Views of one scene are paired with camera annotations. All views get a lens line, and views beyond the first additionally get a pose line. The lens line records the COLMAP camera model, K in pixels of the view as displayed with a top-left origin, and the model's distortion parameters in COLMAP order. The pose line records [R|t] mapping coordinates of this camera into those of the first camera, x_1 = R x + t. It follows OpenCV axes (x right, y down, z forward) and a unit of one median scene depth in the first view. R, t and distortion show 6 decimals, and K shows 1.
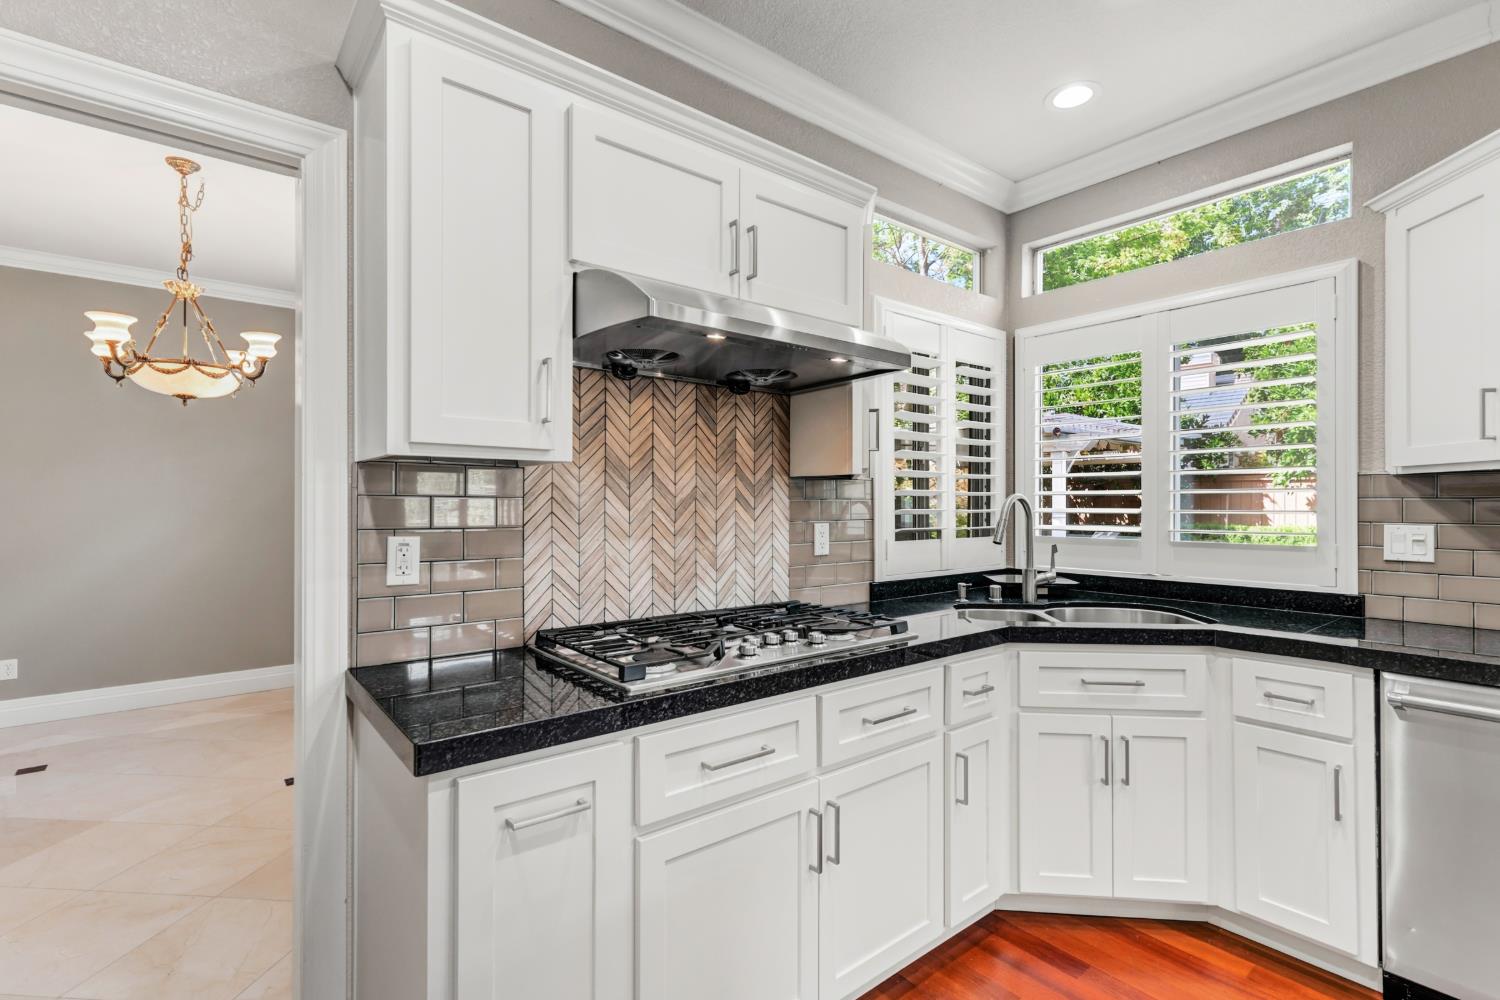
lens RADIAL K [[695.5, 0, 755.4], [0, 695.5, 505.5], [0, 0, 1]] dist [0.000985, 0.005009]
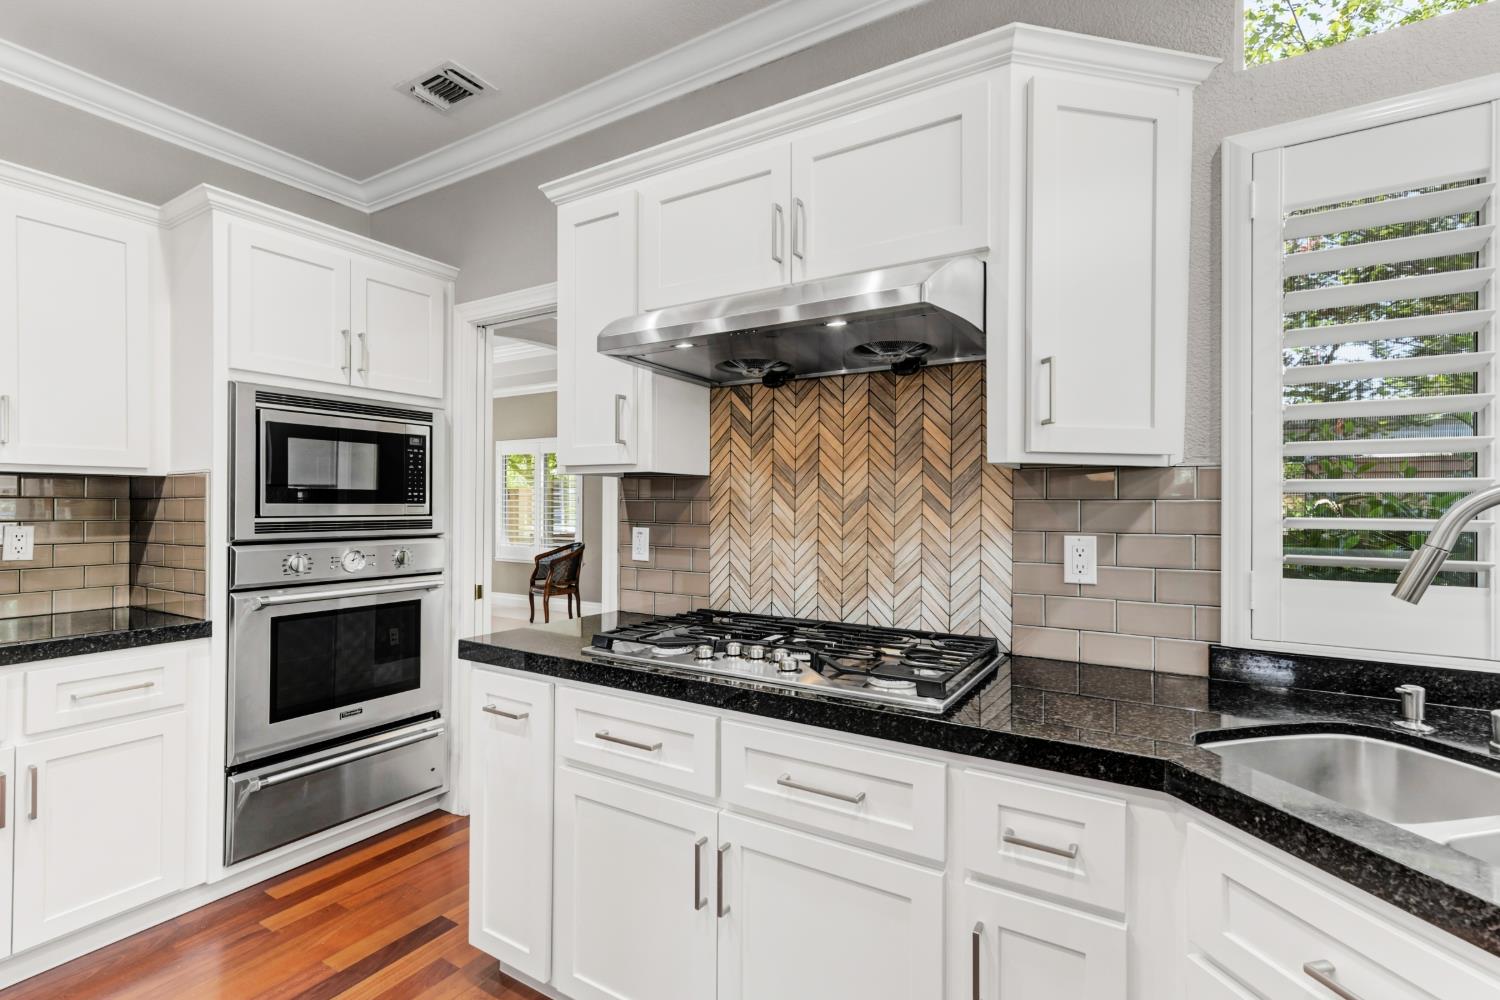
lens RADIAL K [[695.5, 0, 755.4], [0, 695.5, 505.5], [0, 0, 1]] dist [0.000985, 0.005009]
pose [[0.332932, 0.001302, -0.942950, 0.690072], [-0.005445, 0.999985, -0.000542, -0.001457], [0.942935, 0.005315, 0.332934, 0.538032]]
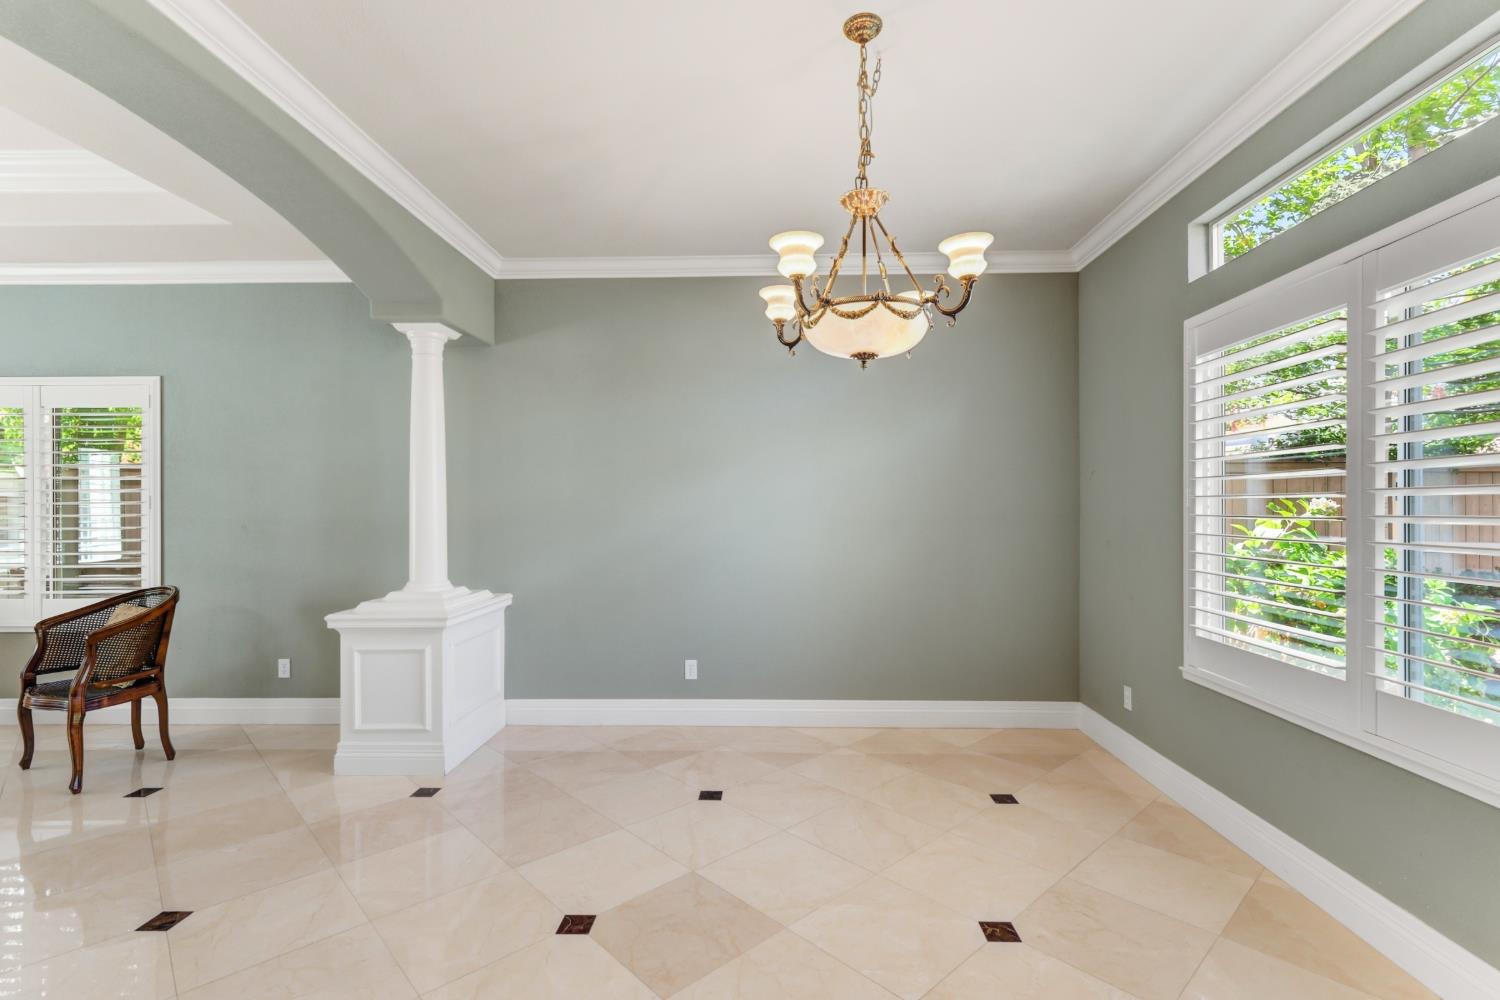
lens RADIAL K [[695.5, 0, 755.4], [0, 695.5, 505.5], [0, 0, 1]] dist [0.000985, 0.005009]
pose [[0.755996, -0.005724, -0.654551, -0.583922], [0.003470, 0.999983, -0.004736, -0.001155], [0.654567, 0.001309, 0.756003, 0.522464]]
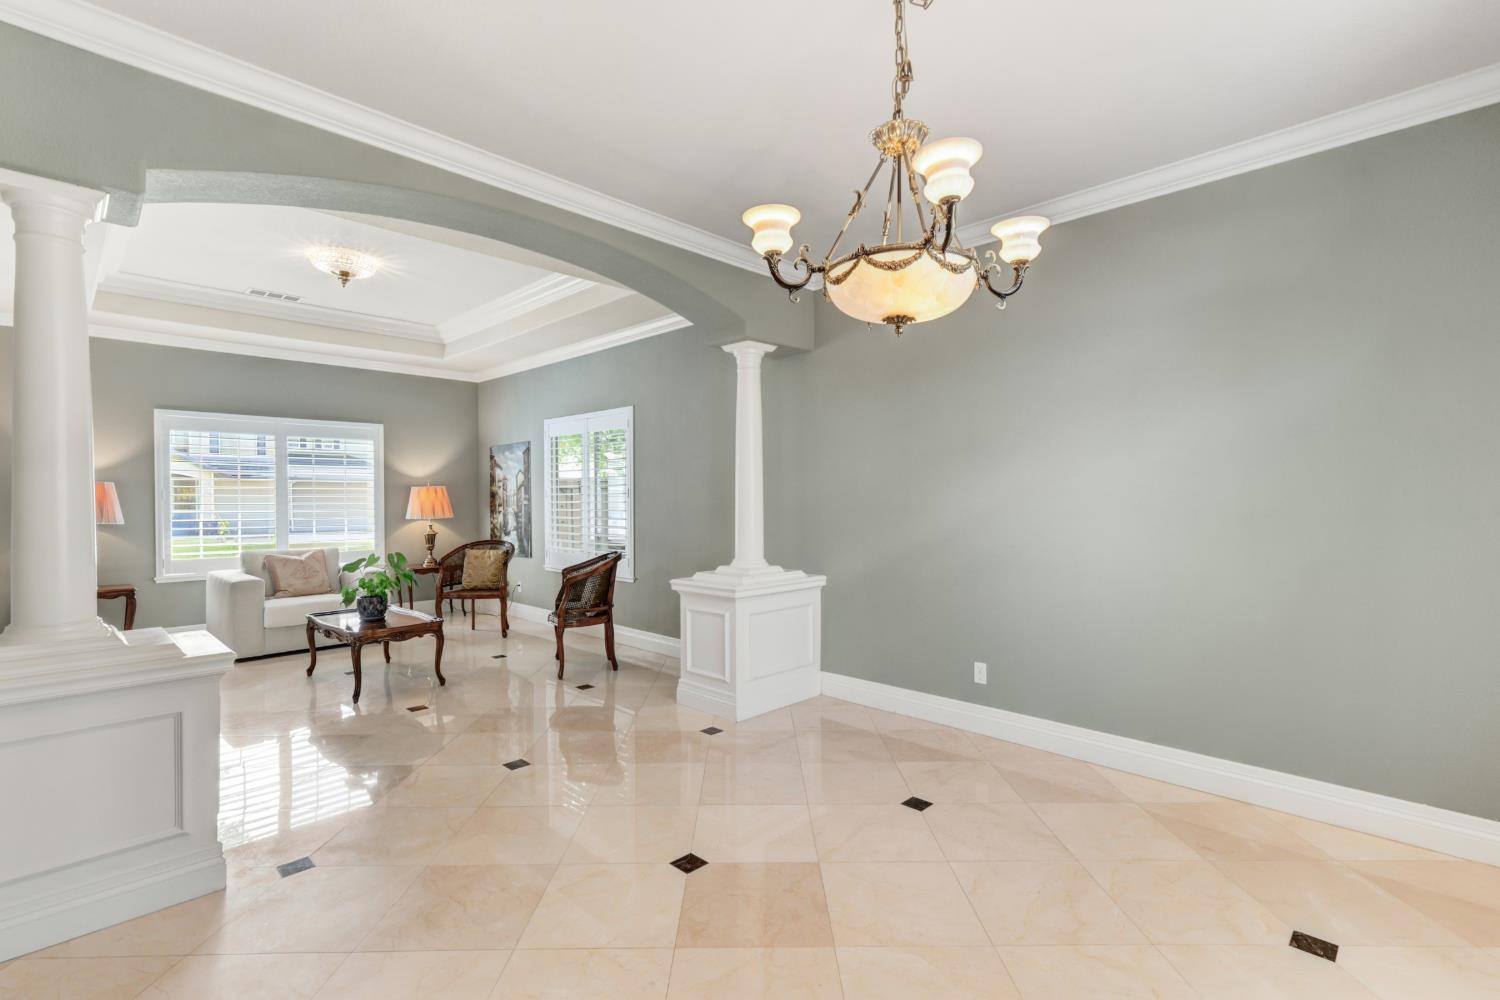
lens RADIAL K [[689.2, 0, 759.3], [0, 689.2, 501.1], [0, 0, 1]] dist [-0.001870, 0.006760]
pose [[0.109463, 0.001881, -0.993989, -0.313124], [0.002935, 0.999993, 0.002216, -0.000069], [0.993987, -0.003160, 0.109457, 1.082217]]
